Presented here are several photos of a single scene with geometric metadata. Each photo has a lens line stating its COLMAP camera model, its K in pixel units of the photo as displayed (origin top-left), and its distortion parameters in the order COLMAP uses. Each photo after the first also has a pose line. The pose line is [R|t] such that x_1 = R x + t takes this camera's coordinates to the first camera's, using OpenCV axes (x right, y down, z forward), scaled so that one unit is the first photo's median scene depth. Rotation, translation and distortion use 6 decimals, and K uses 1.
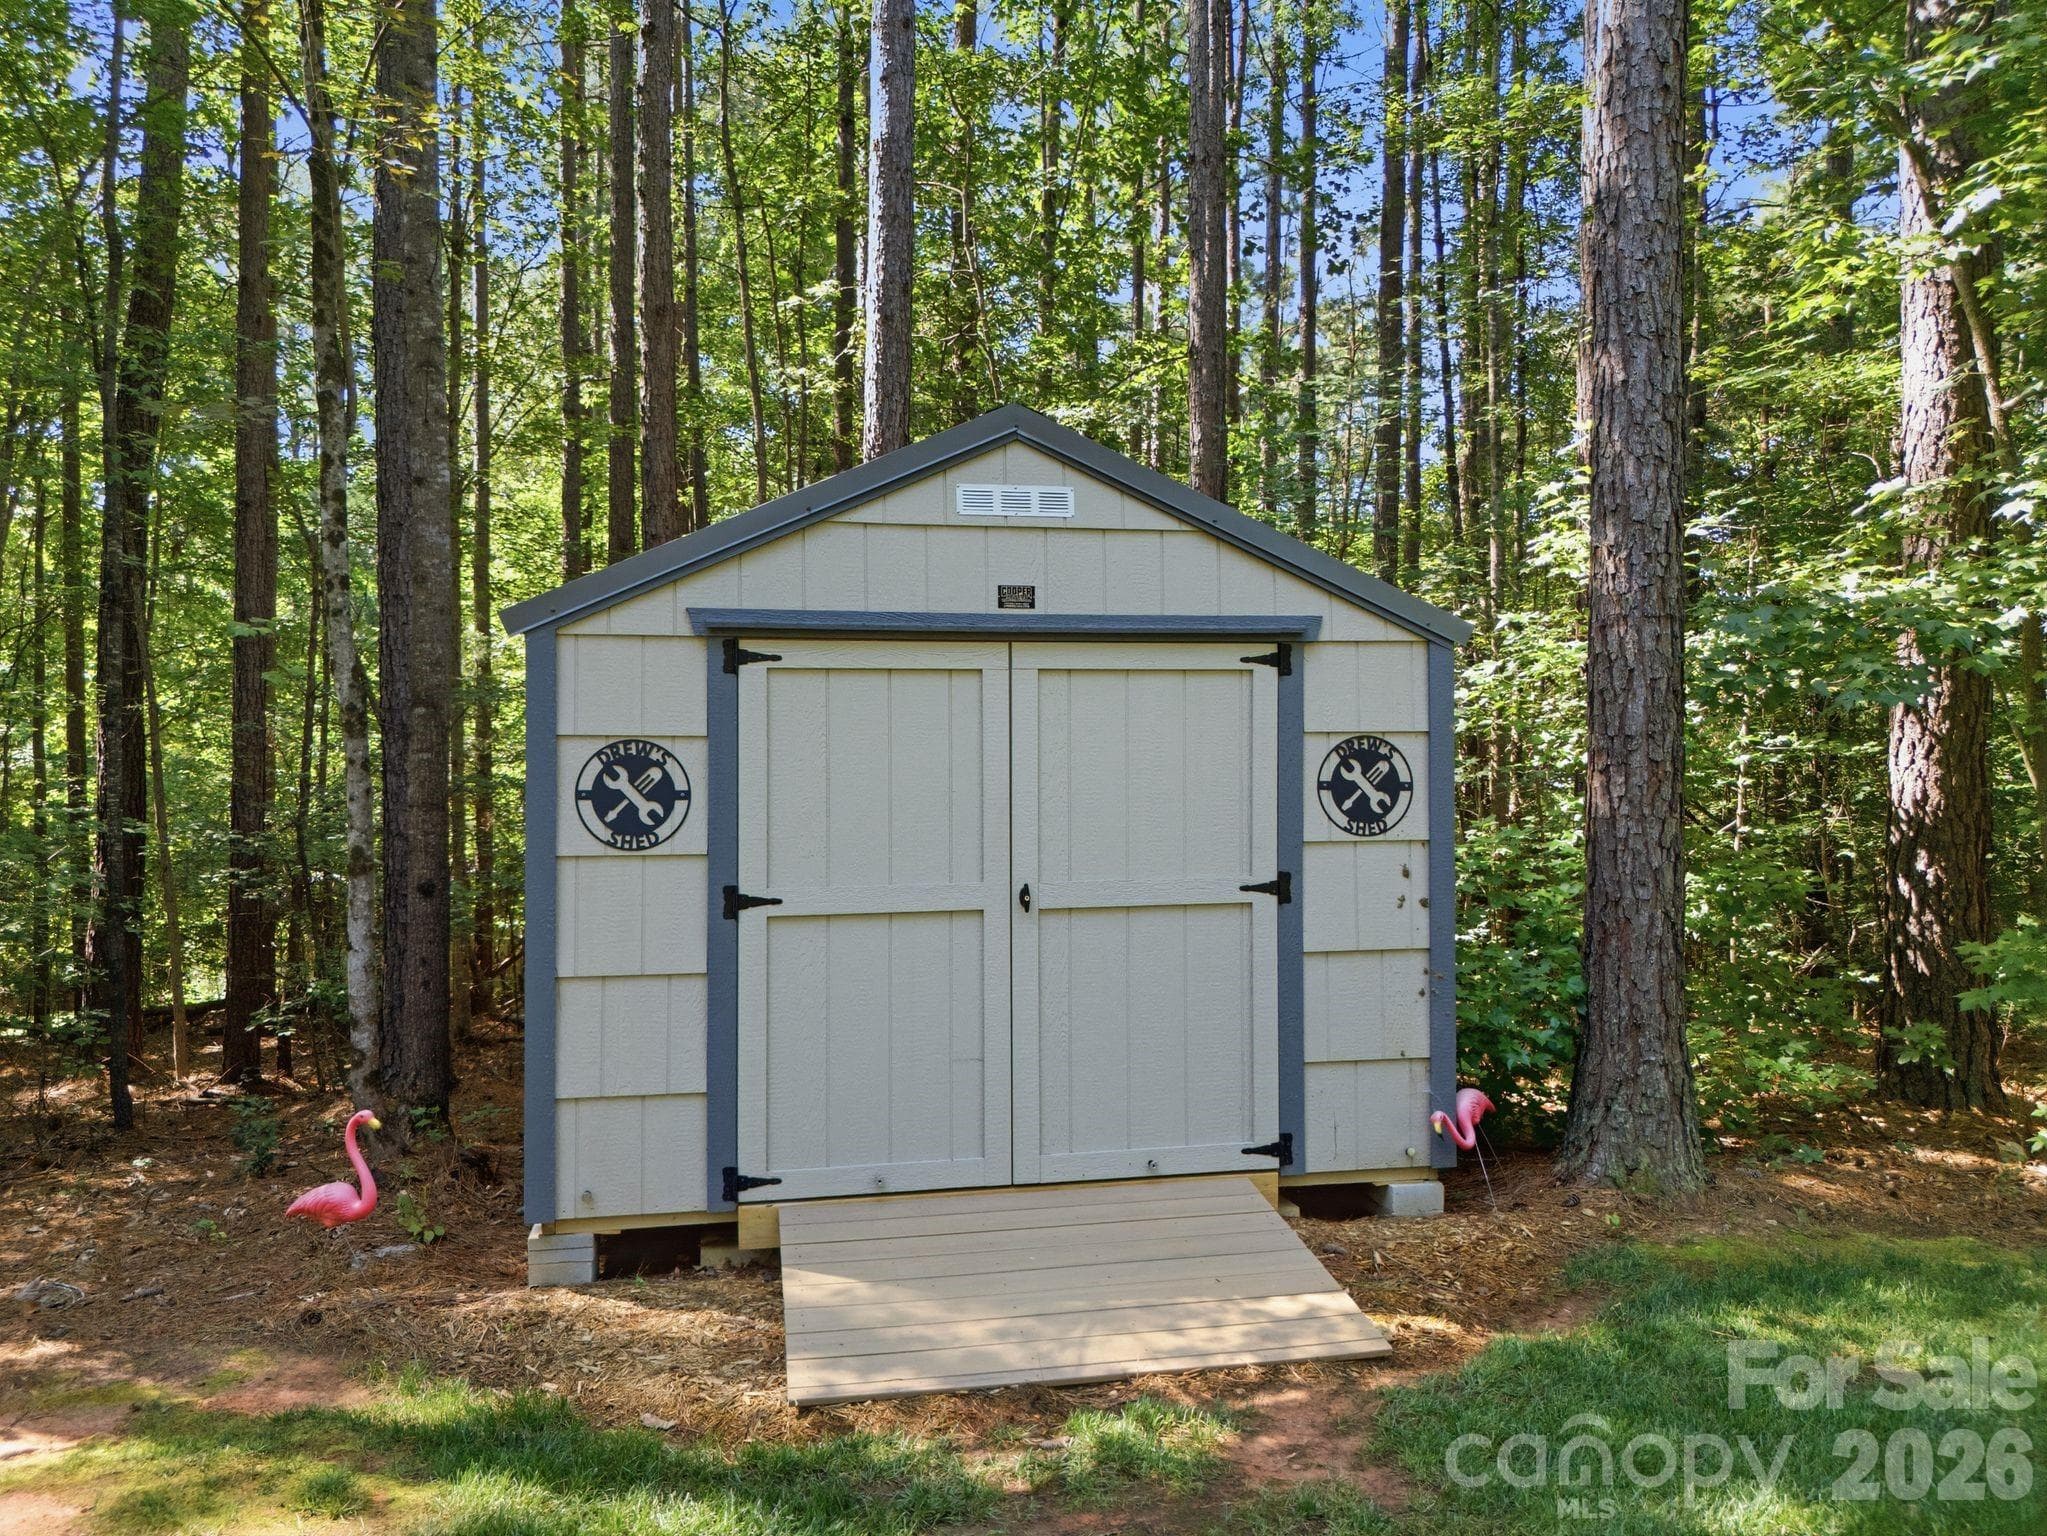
lens RADIAL K [[1513.6, 0, 1023.5], [0, 1513.6, 768.0], [0, 0, 1]] dist [0.051505, -0.002892]
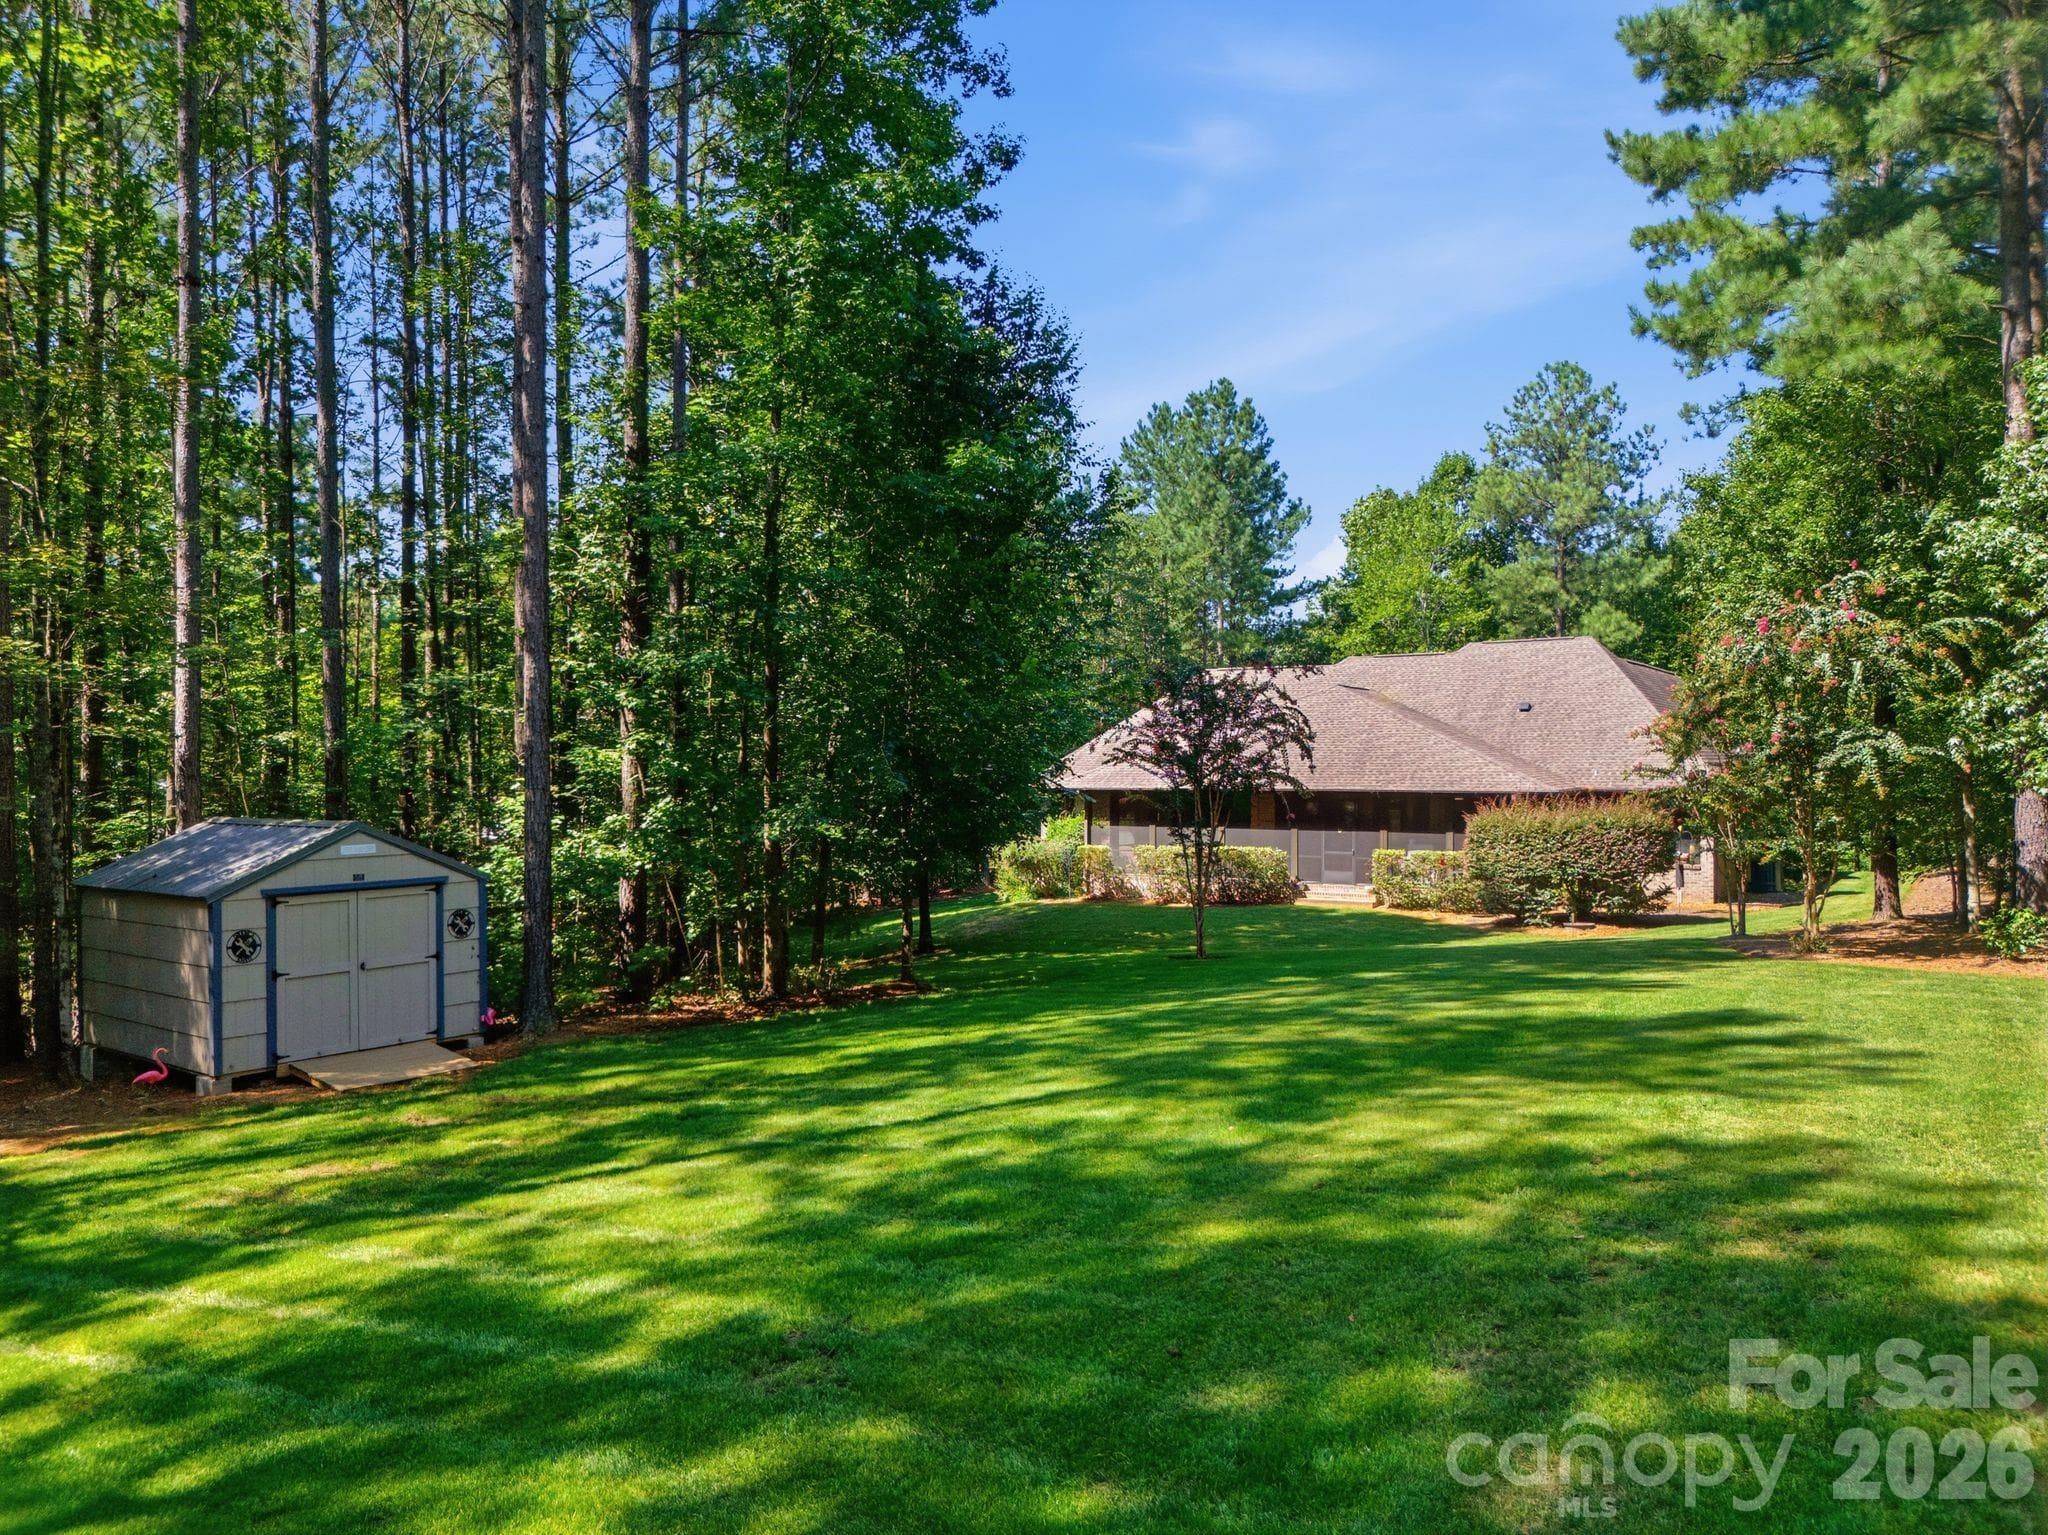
lens RADIAL K [[1514.3, 0, 1024.0], [0, 1514.3, 767.5], [0, 0, 1]] dist [0.051505, -0.002892]
pose [[0.777053, -0.003608, 0.629425, -0.967050], [0.001316, 0.999991, 0.004107, -0.358762], [-0.629434, -0.002363, 0.777050, -2.507445]]
